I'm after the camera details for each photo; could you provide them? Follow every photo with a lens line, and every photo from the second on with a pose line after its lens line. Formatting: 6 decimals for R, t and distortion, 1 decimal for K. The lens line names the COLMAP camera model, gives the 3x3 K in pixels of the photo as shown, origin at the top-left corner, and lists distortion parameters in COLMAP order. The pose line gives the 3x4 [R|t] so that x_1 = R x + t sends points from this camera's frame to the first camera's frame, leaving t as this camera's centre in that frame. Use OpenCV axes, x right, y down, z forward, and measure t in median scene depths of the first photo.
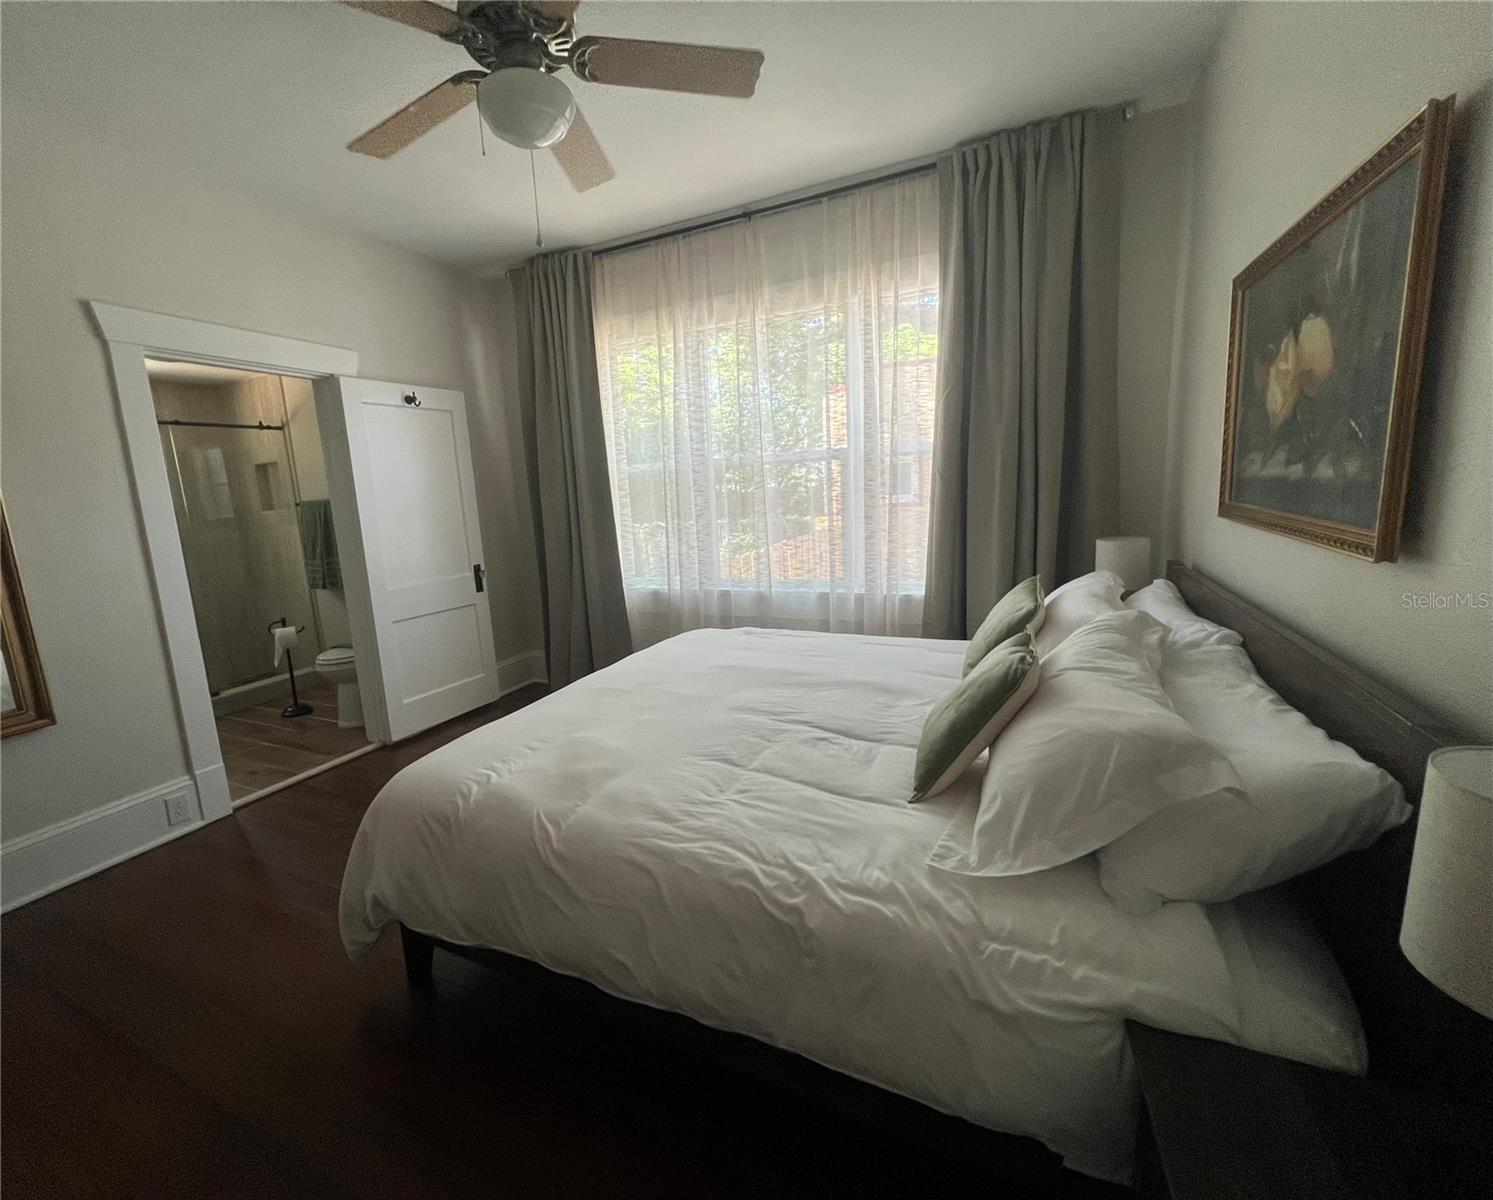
lens RADIAL K [[661.8, 0, 739.4], [0, 661.8, 603.5], [0, 0, 1]] dist [0.000766, 0.000230]
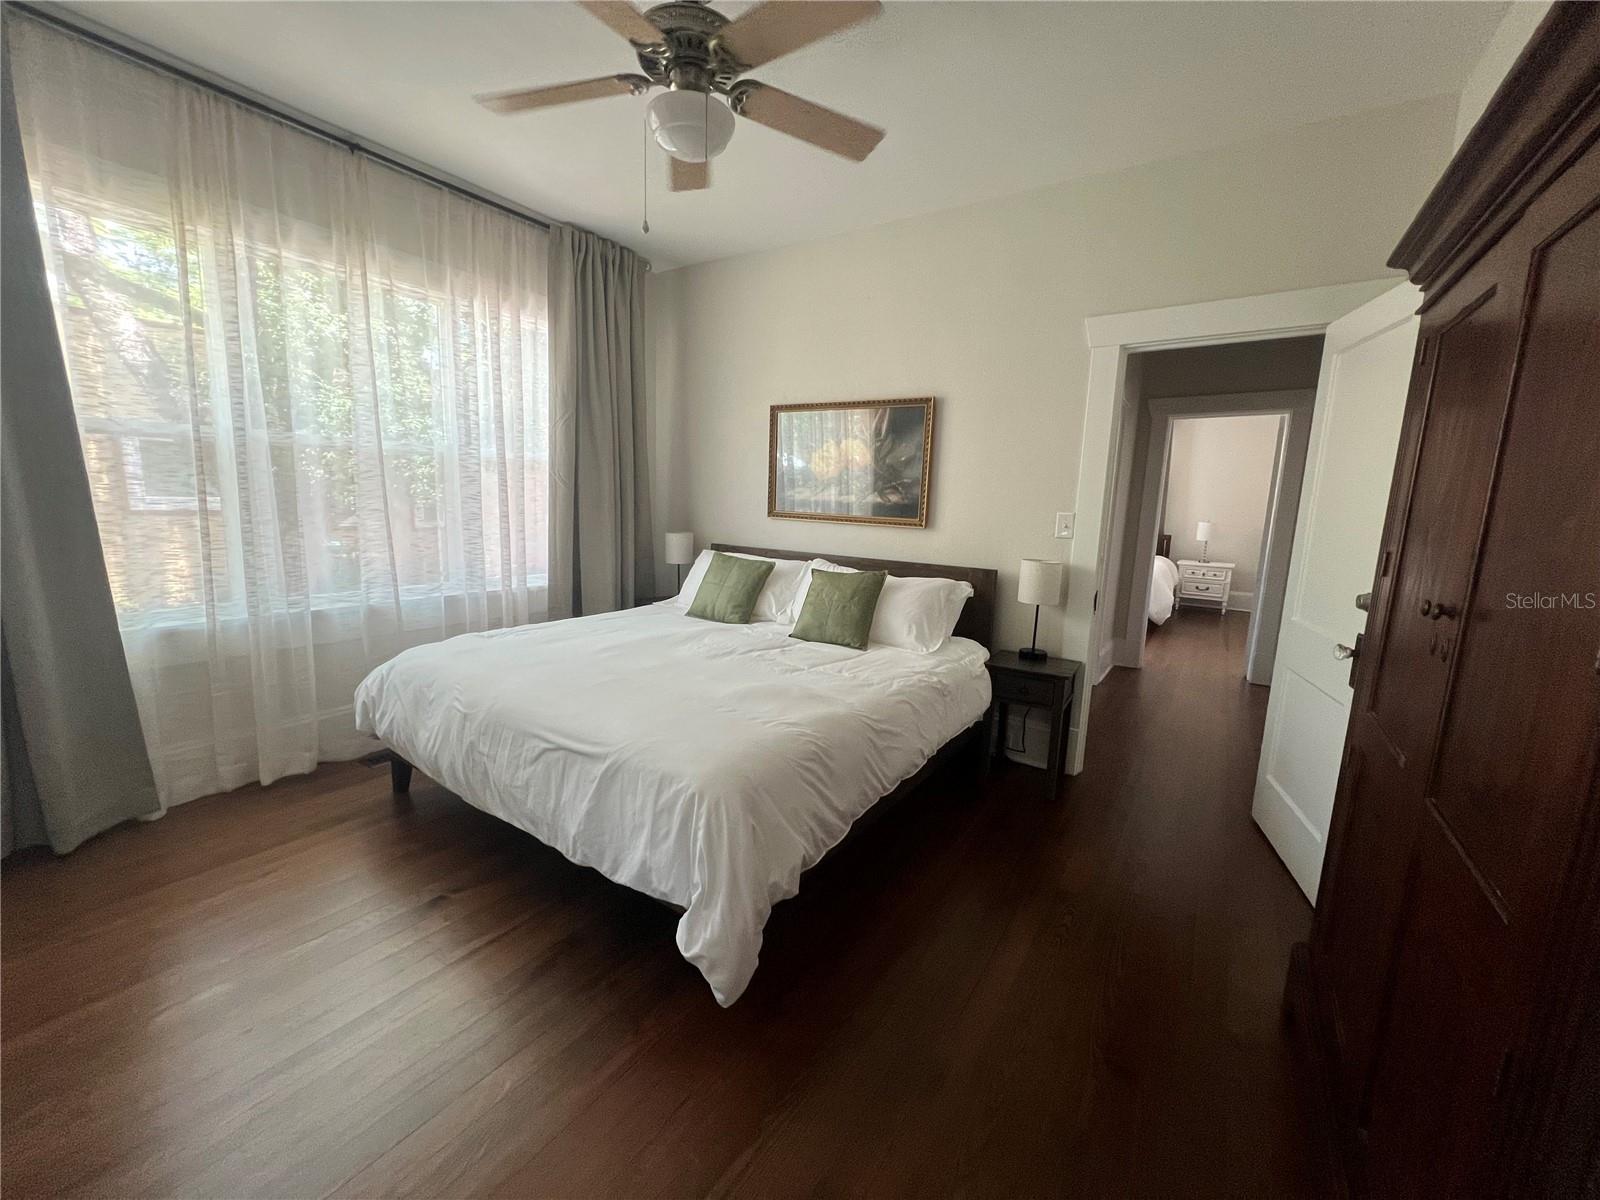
lens RADIAL K [[639.1, 0, 798.4], [0, 639.1, 601.3], [0, 0, 1]] dist [0.002719, 0.000261]
pose [[0.128904, -0.110400, 0.985493, -0.930669], [0.130870, 0.986986, 0.093449, -0.036268], [-0.982984, 0.116925, 0.141674, 0.491192]]
